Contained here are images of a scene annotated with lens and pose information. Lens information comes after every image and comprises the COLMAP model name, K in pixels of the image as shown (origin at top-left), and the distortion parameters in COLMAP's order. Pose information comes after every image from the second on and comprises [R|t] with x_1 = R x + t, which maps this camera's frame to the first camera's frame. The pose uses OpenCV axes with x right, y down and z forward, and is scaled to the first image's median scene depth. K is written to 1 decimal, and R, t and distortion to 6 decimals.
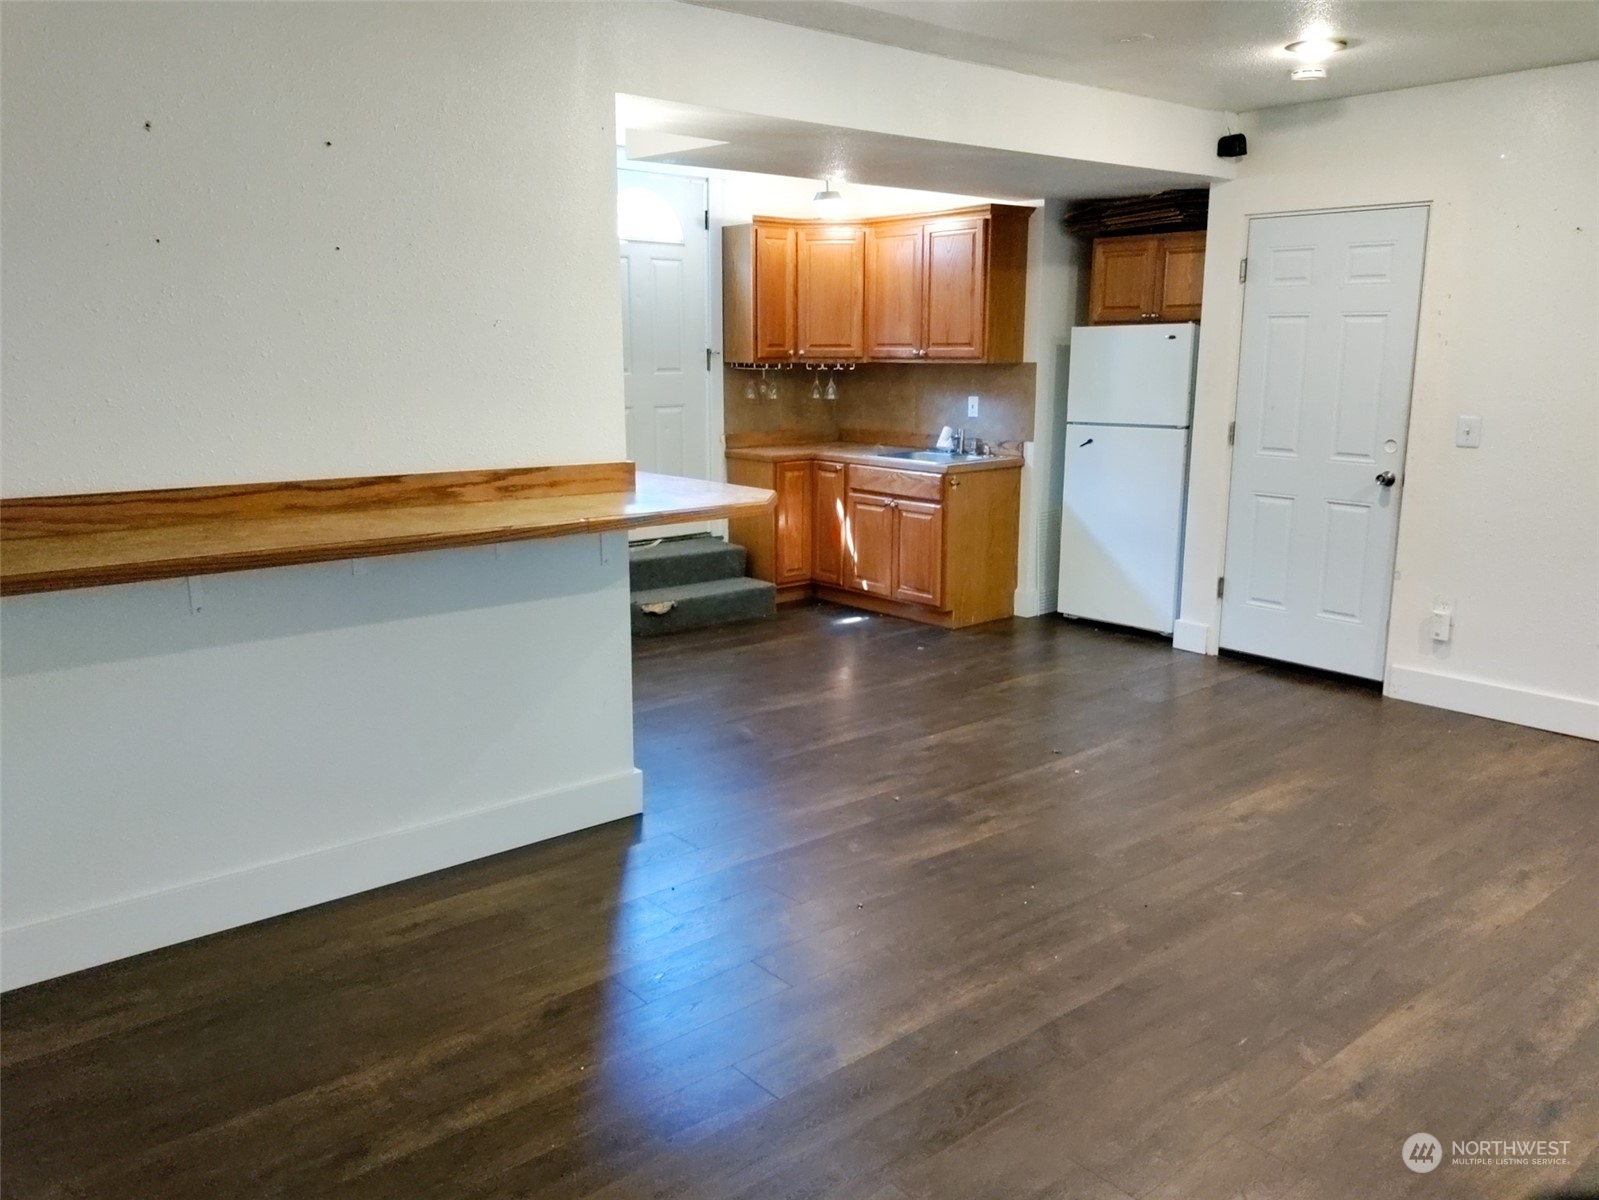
lens RADIAL K [[1243.2, 0, 786.7], [0, 1243.2, 604.8], [0, 0, 1]] dist [0.052539, -0.088071]
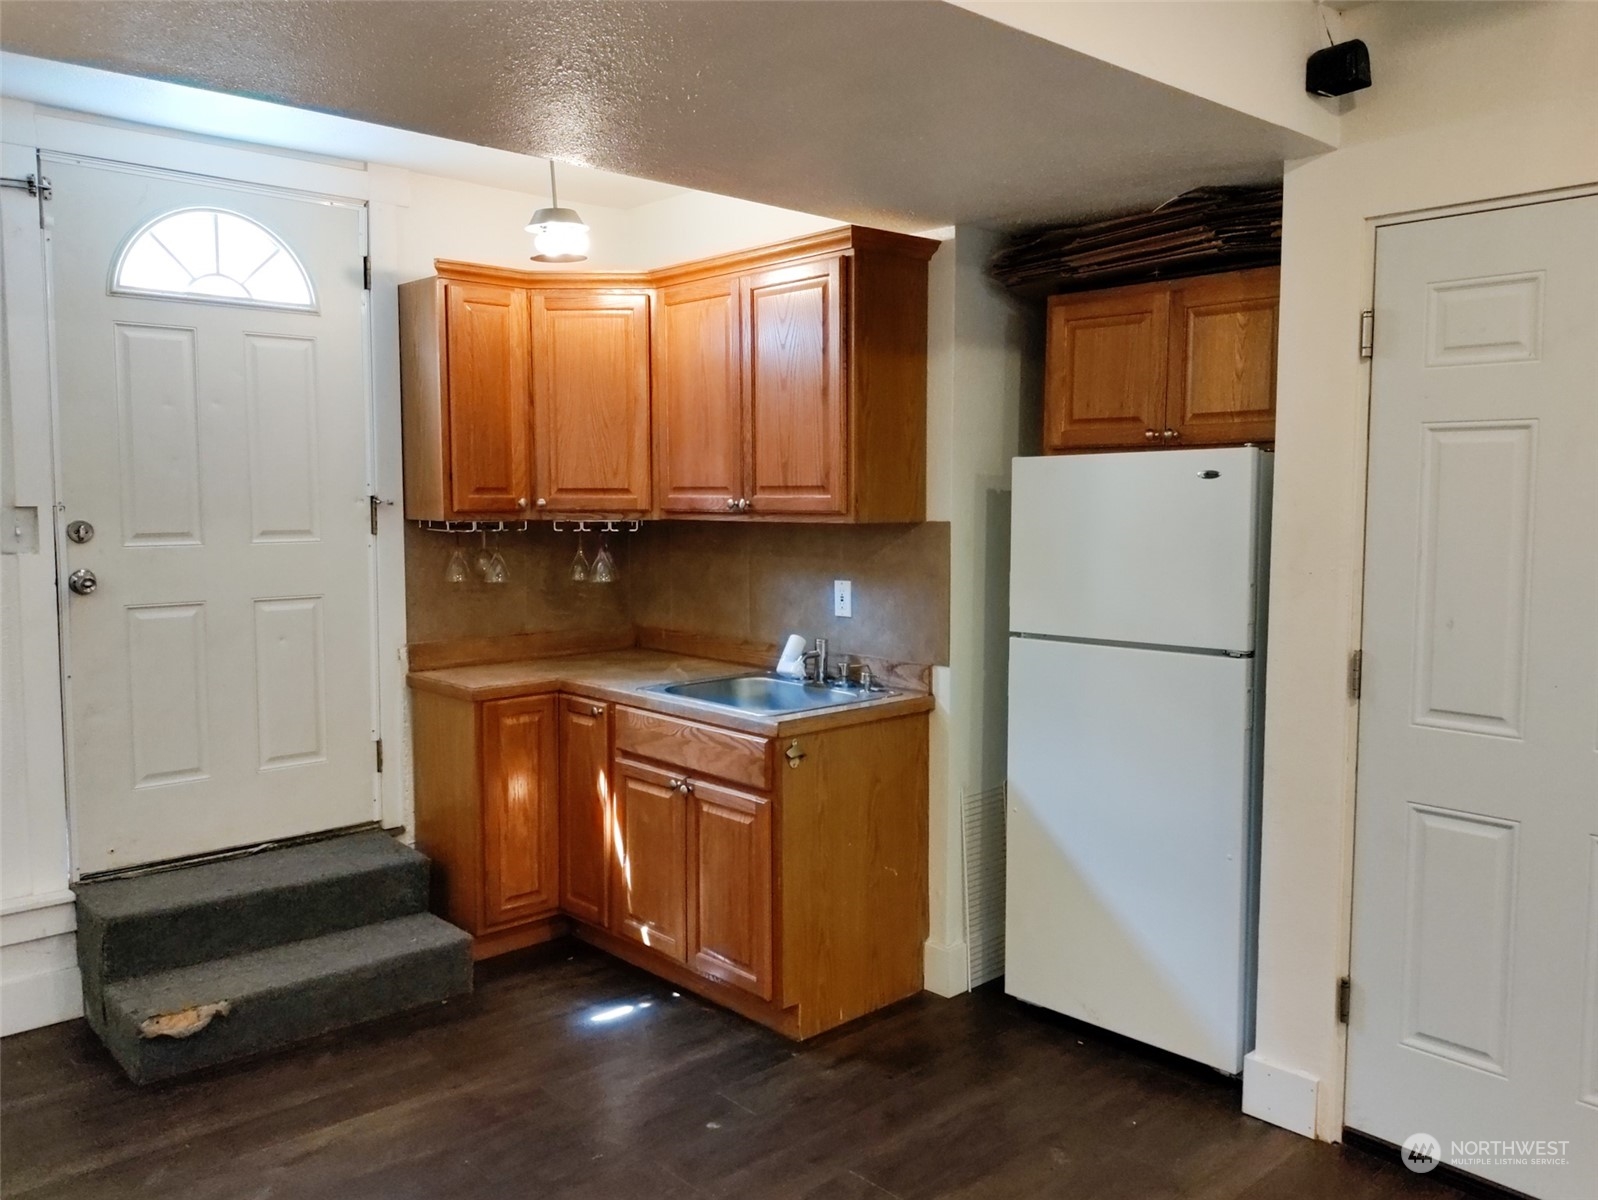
lens RADIAL K [[1242.4, 0, 796.1], [0, 1242.4, 586.0], [0, 0, 1]] dist [0.052539, -0.088071]
pose [[0.999318, -0.002799, 0.036811, 0.113916], [0.007526, 0.991627, -0.128918, -0.098002], [-0.036142, 0.129107, 0.990972, 0.473865]]
